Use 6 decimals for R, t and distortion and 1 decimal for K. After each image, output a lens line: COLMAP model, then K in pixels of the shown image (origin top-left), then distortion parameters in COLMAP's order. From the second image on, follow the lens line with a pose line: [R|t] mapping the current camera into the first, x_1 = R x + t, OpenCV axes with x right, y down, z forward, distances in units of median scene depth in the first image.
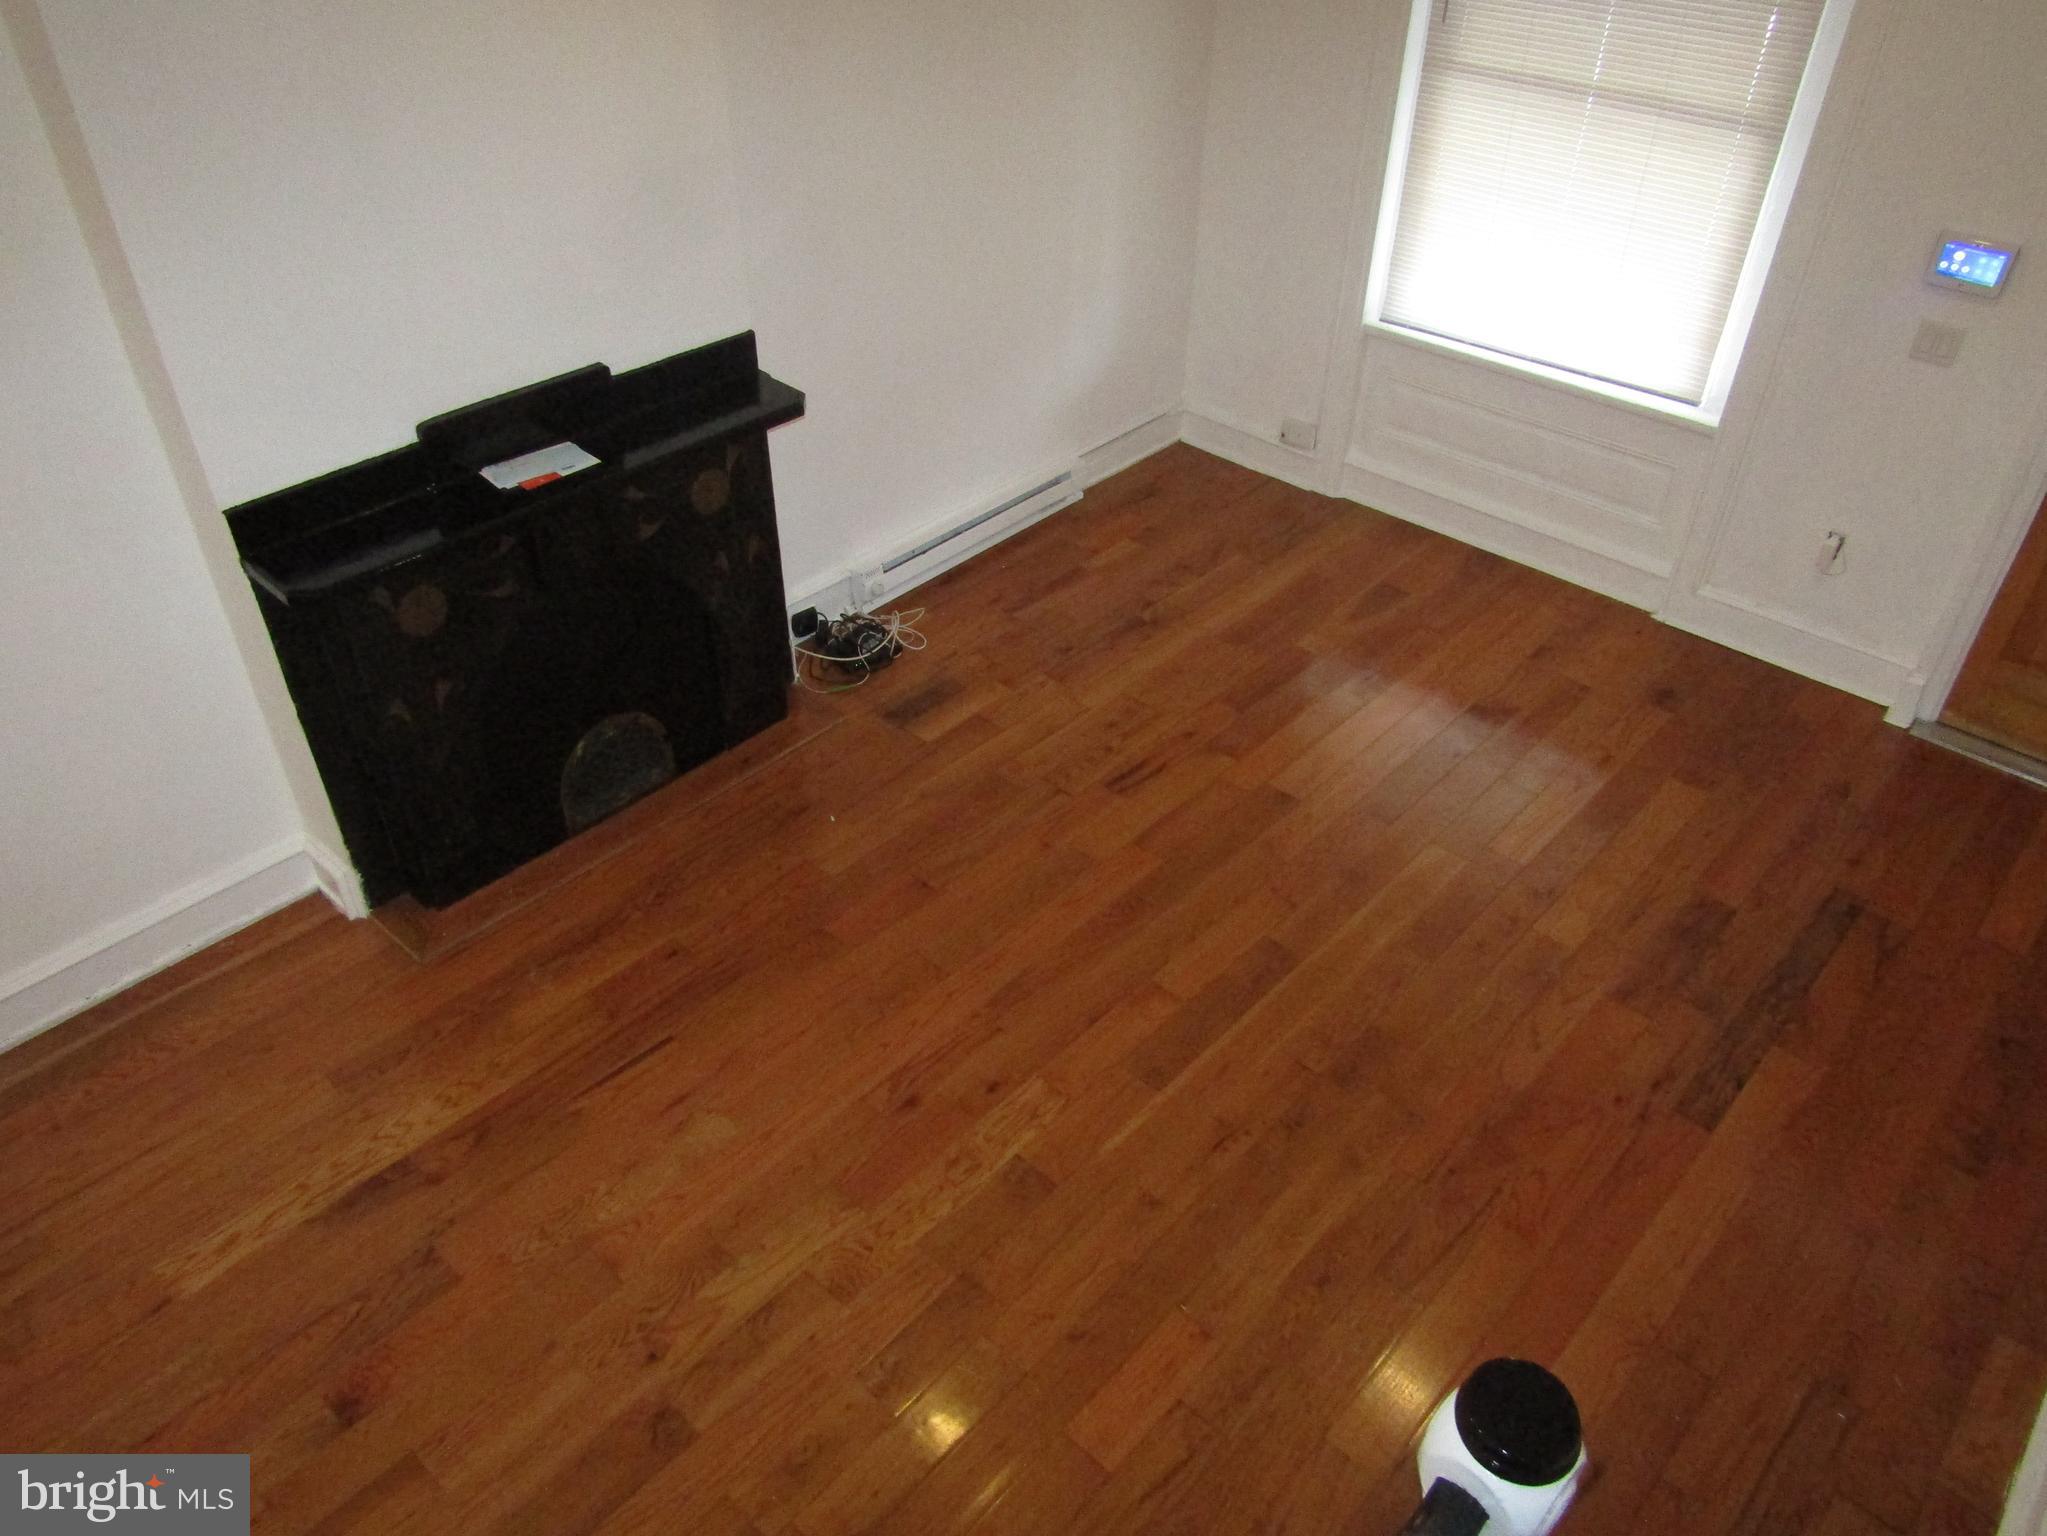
lens RADIAL K [[1454.3, 0, 1028.4], [0, 1454.3, 760.9], [0, 0, 1]] dist [-0.005802, 0.002000]
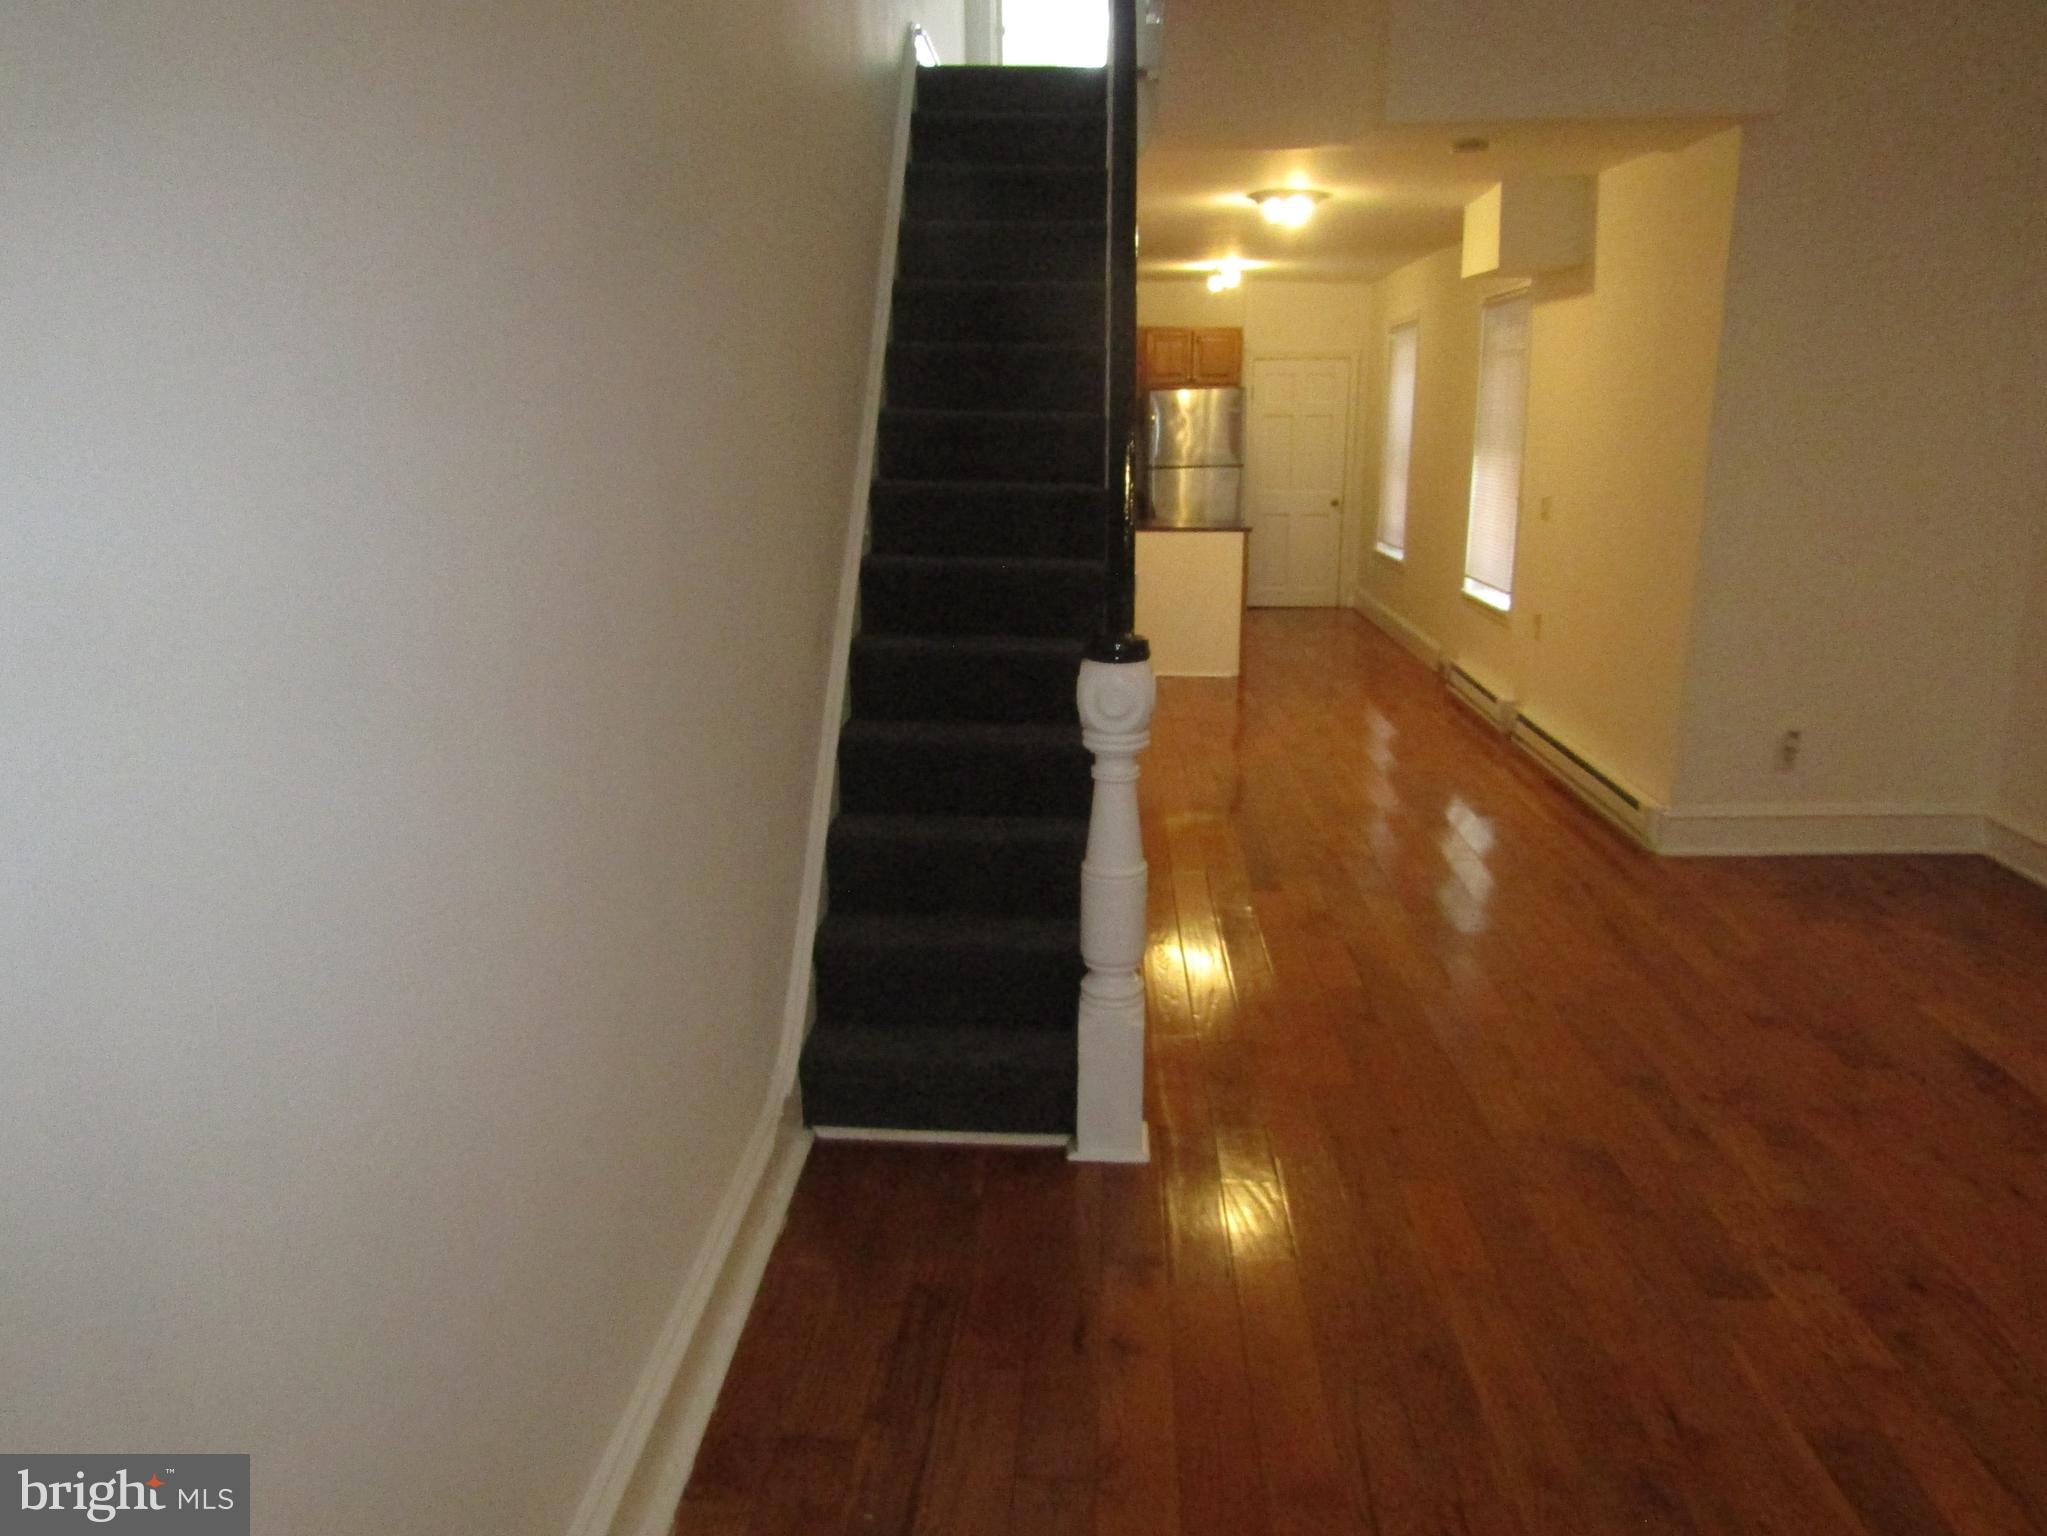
lens RADIAL K [[1454.3, 0, 1034.1], [0, 1454.3, 765.9], [0, 0, 1]] dist [-0.005802, 0.002000]
pose [[-0.765891, 0.141839, -0.627130, 0.589423], [-0.399842, 0.658762, 0.637306, -0.211424], [0.503525, 0.738860, -0.447827, 0.700523]]
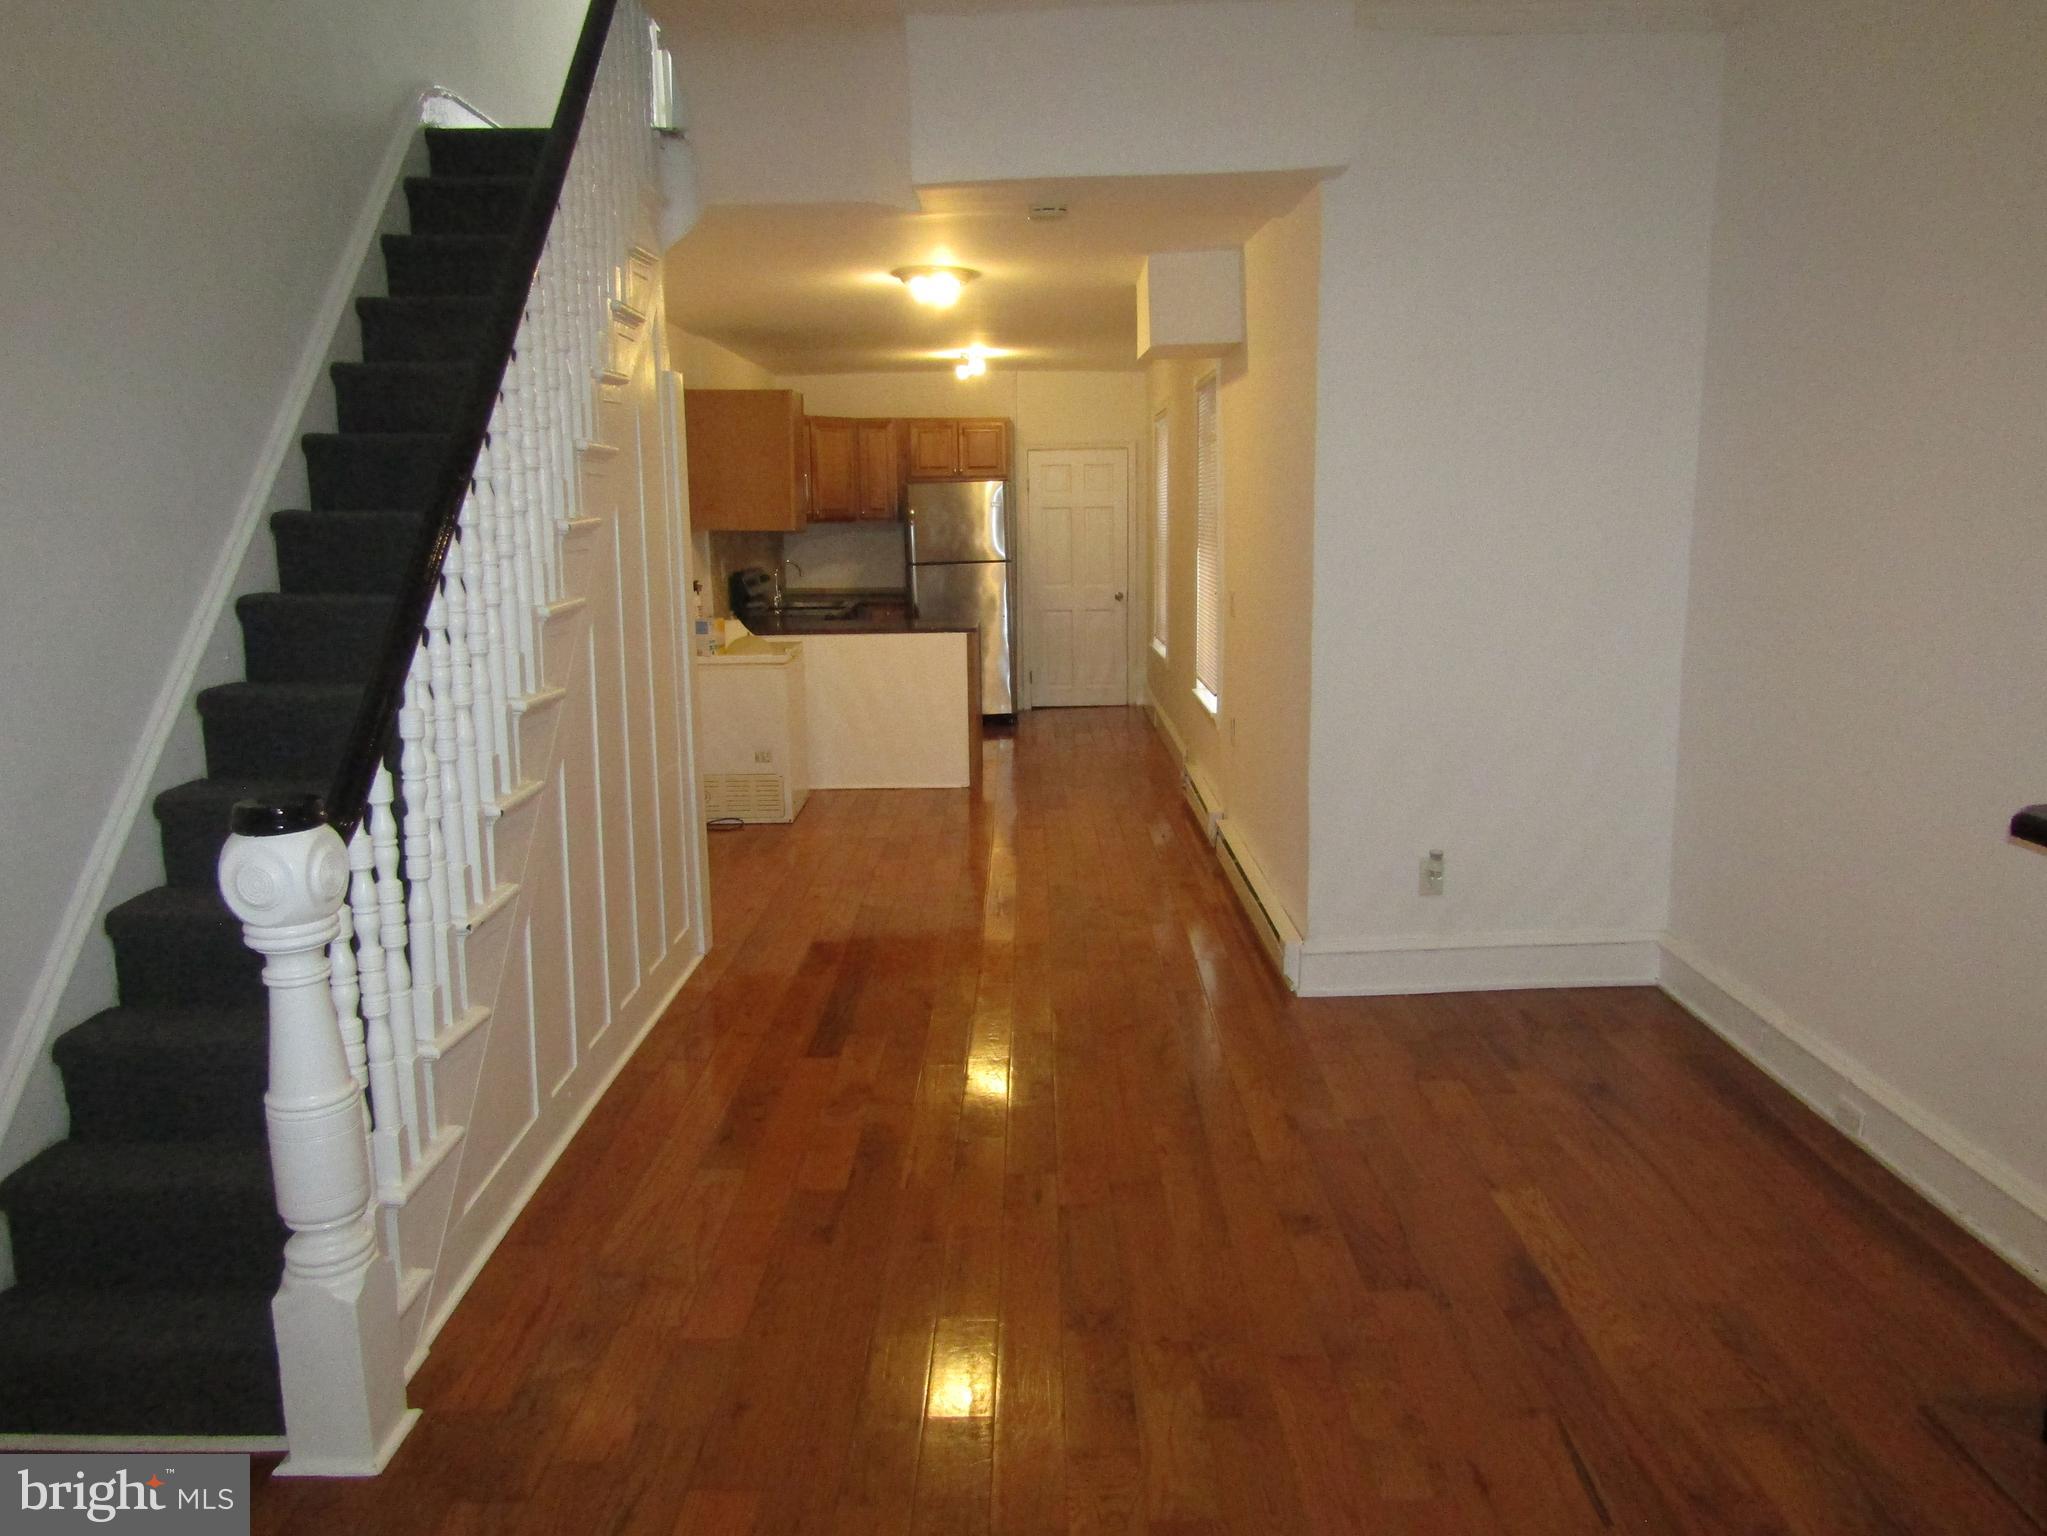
lens RADIAL K [[1454.3, 0, 1031.9], [0, 1454.3, 779.8], [0, 0, 1]] dist [-0.005802, 0.002000]
pose [[-0.737704, 0.127153, -0.663042, 0.268394], [-0.405552, 0.701700, 0.585785, -0.256953], [0.539741, 0.701034, -0.466080, 0.756686]]
